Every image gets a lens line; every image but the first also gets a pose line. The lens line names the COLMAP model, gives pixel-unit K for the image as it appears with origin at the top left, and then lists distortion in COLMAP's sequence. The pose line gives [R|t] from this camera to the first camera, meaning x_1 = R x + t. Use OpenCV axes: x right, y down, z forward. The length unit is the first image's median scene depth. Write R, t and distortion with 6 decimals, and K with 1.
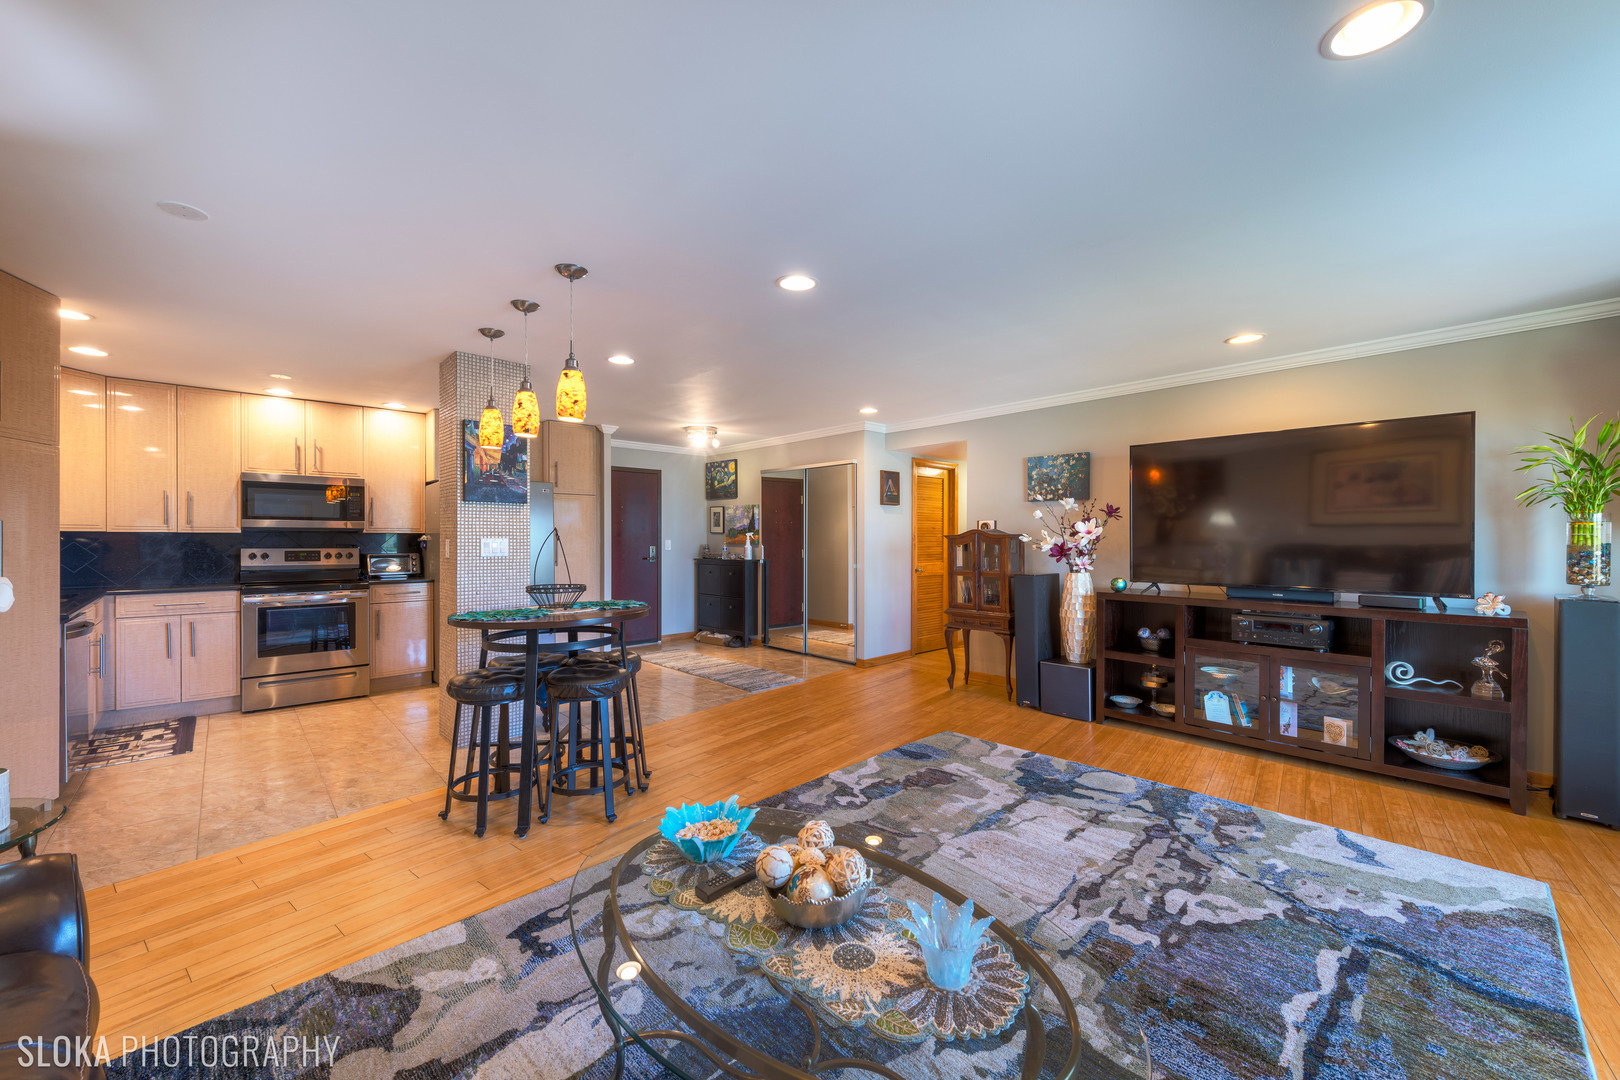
lens RADIAL K [[636.4, 0, 824.0], [0, 636.4, 532.5], [0, 0, 1]] dist [0.010946, -0.003251]
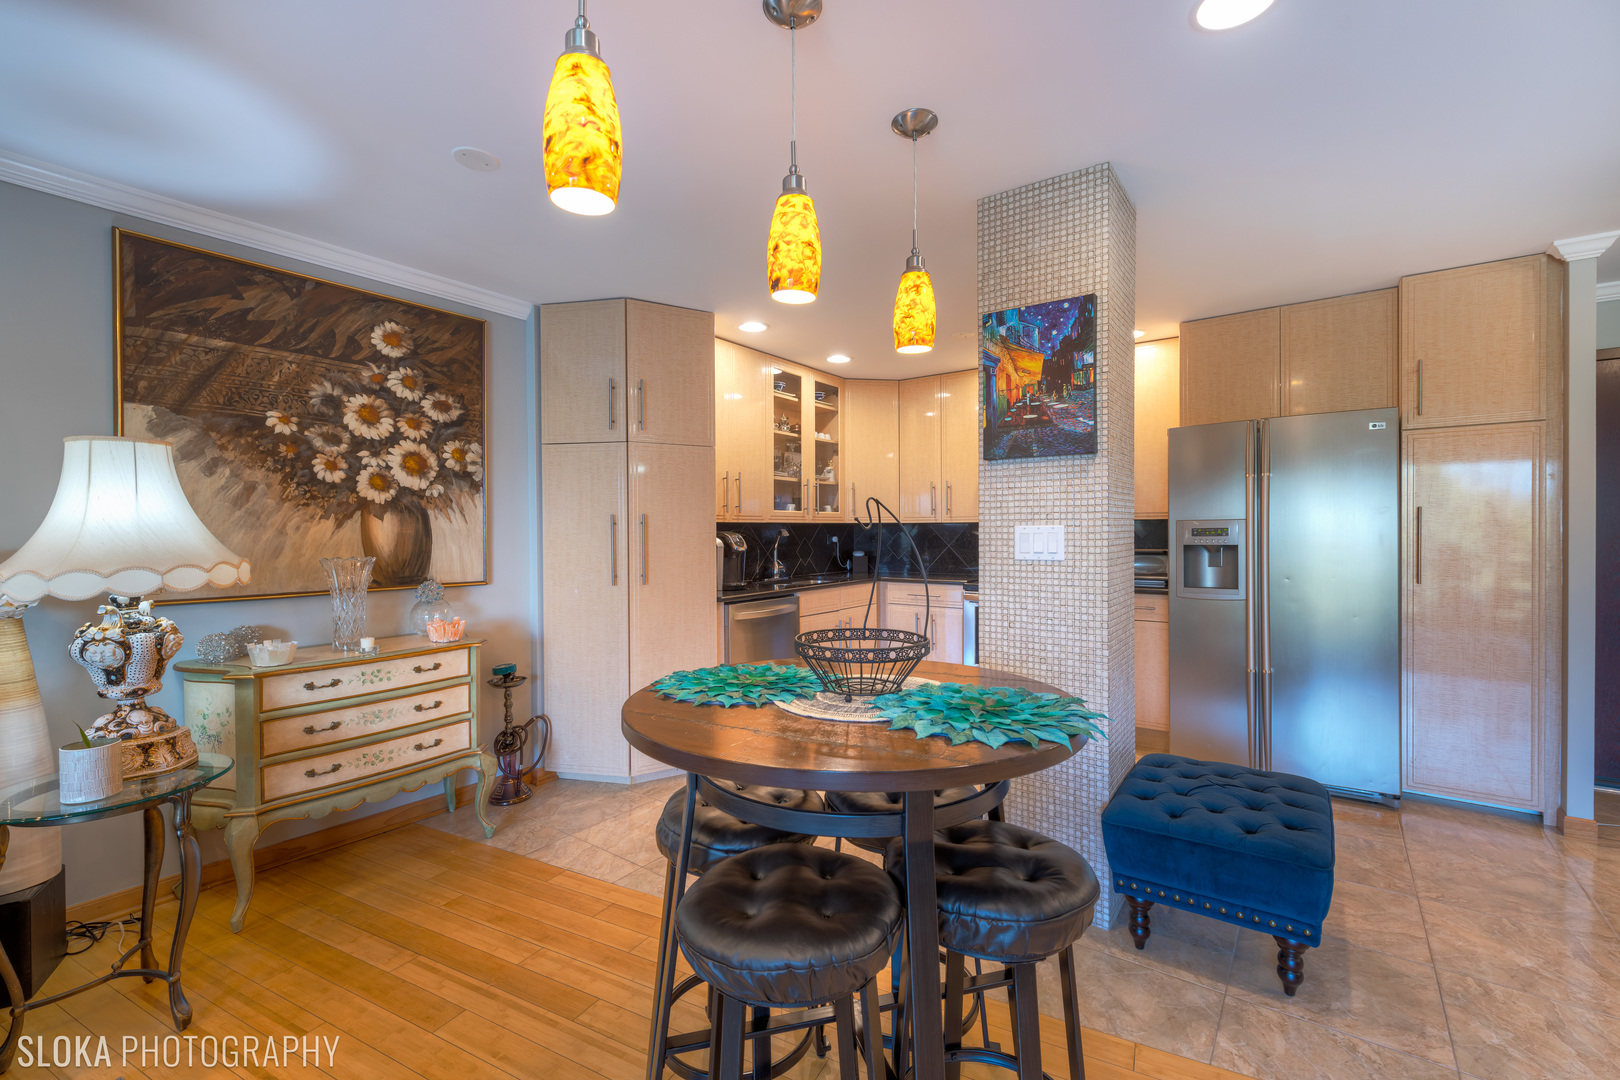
lens RADIAL K [[675.5, 0, 803.0], [0, 675.5, 533.8], [0, 0, 1]] dist [-0.000125, -0.000142]
pose [[0.160999, 0.003367, -0.986949, 0.002739], [0.014640, 0.999876, 0.005800, 0.009479], [0.986846, -0.015383, 0.160930, 0.717903]]
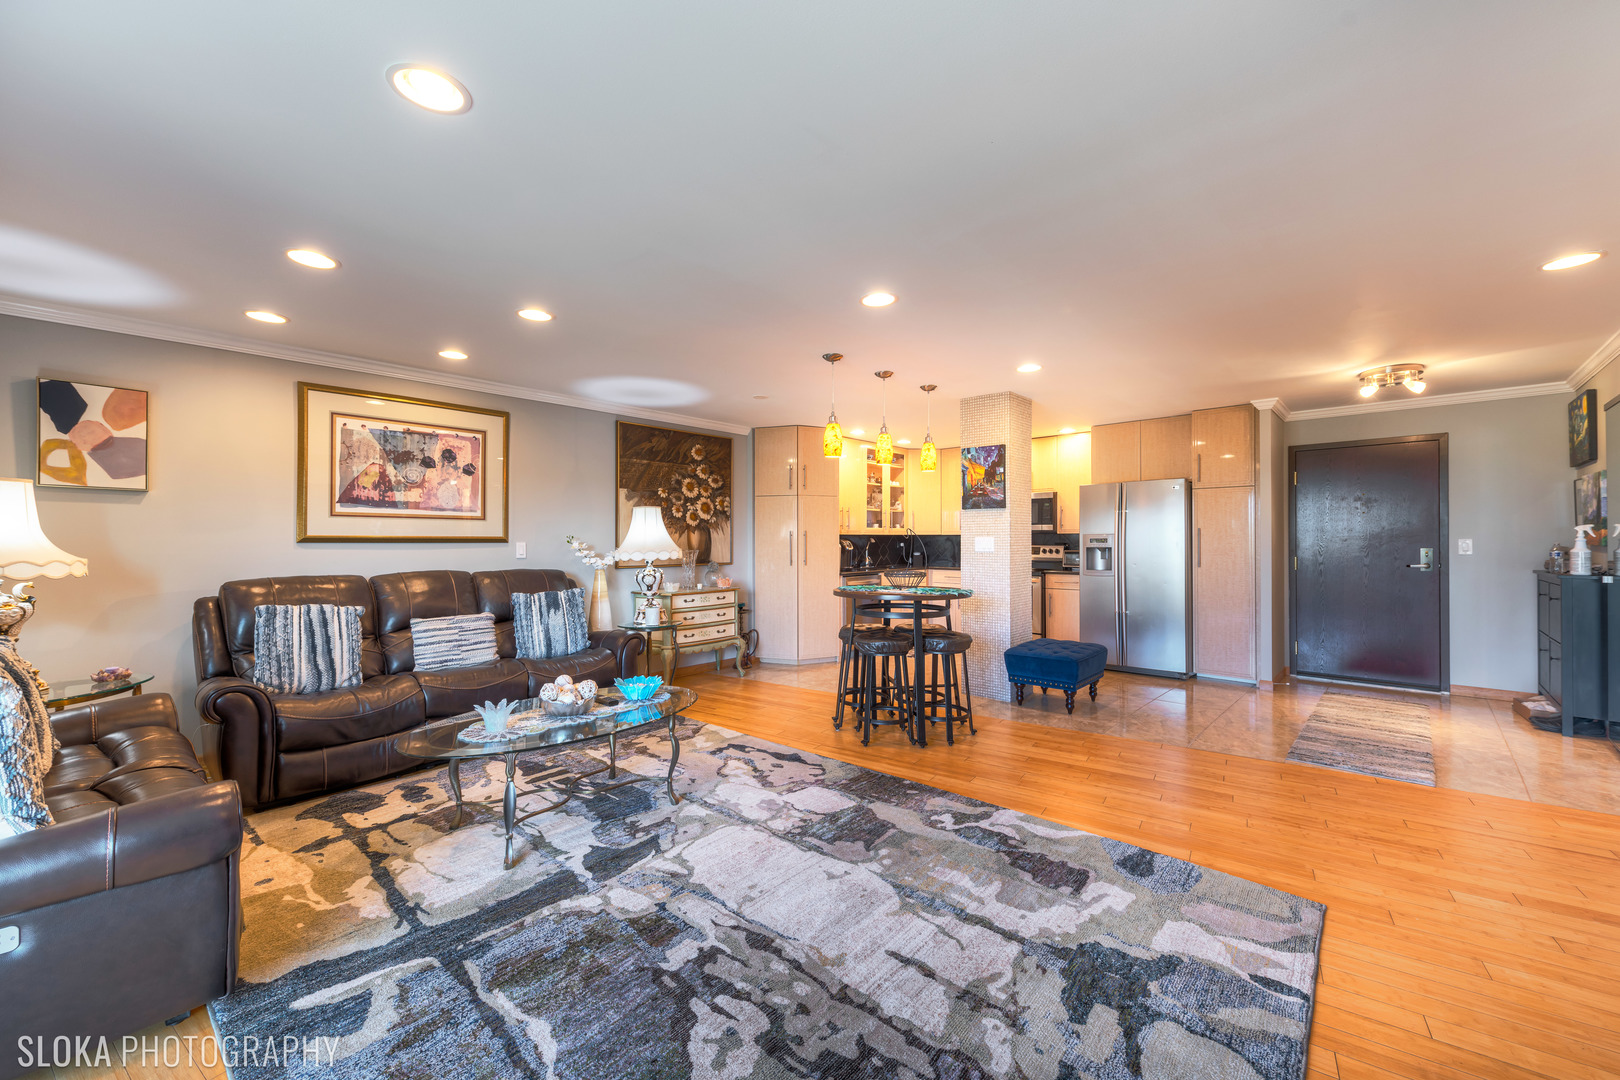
lens RADIAL K [[636.4, 0, 801.7], [0, 636.4, 530.0], [0, 0, 1]] dist [0.010946, -0.003251]
pose [[0.043602, -0.015818, -0.998924, 0.733704], [0.010969, 0.999822, -0.015353, 0.009977], [0.998989, -0.010288, 0.043768, 0.581483]]
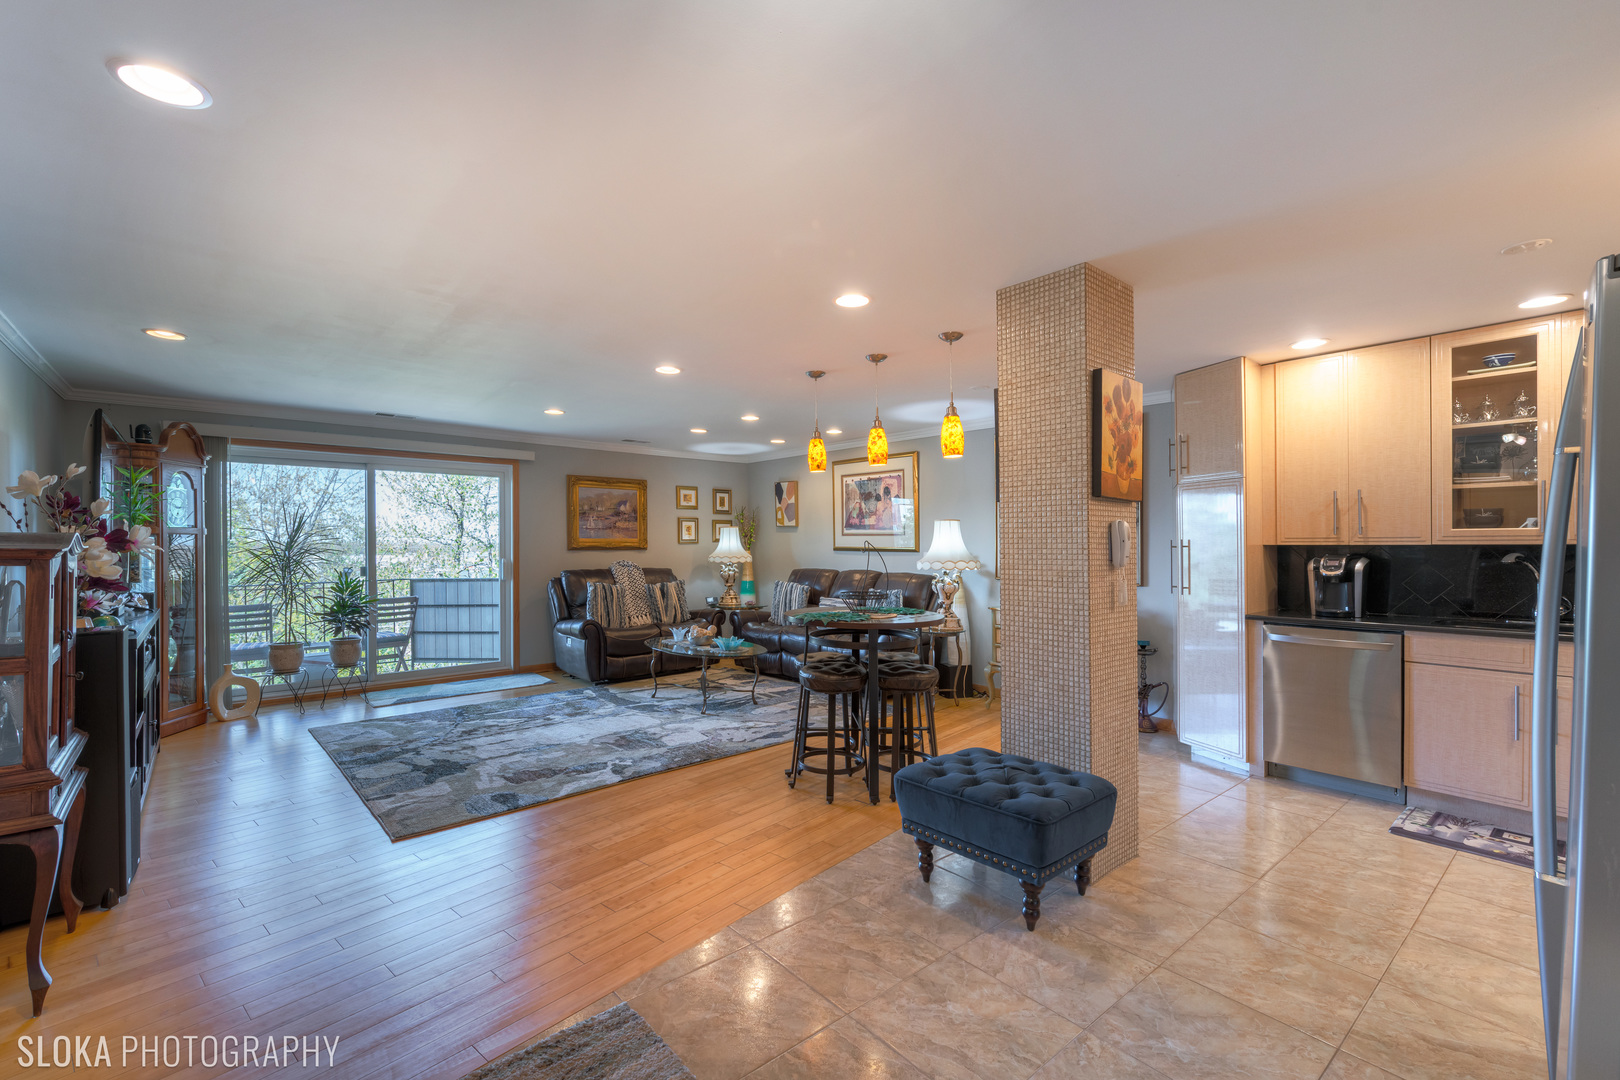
lens RADIAL K [[684.1, 0, 784.4], [0, 684.1, 561.6], [0, 0, 1]] dist [-0.010408, -0.000408]
pose [[-0.996770, 0.000098, 0.080310, -0.295227], [0.001533, 0.999840, 0.017810, 0.002588], [-0.080295, 0.017875, -0.996611, 1.764760]]
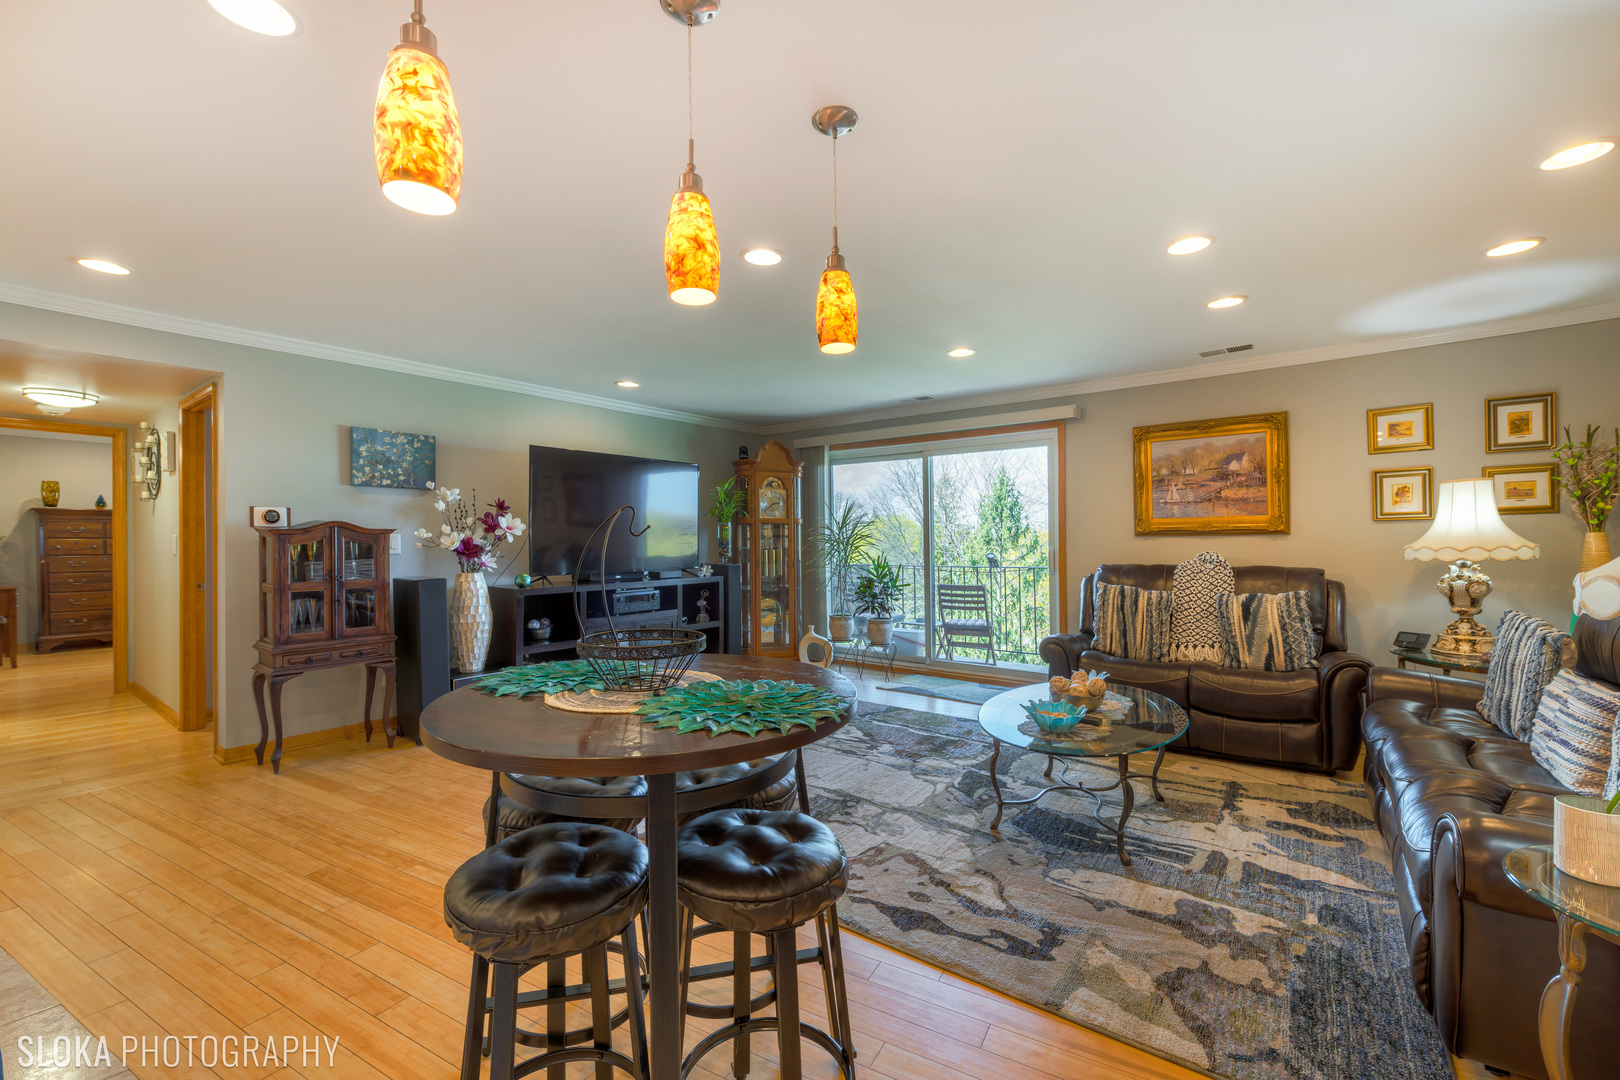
lens RADIAL K [[684.1, 0, 805.6], [0, 684.1, 534.1], [0, 0, 1]] dist [-0.010408, -0.000408]
pose [[-0.140566, -0.005191, 0.990058, -0.728963], [-0.007383, 0.999964, 0.004195, 0.002098], [-0.990044, -0.006720, -0.140600, 0.768092]]
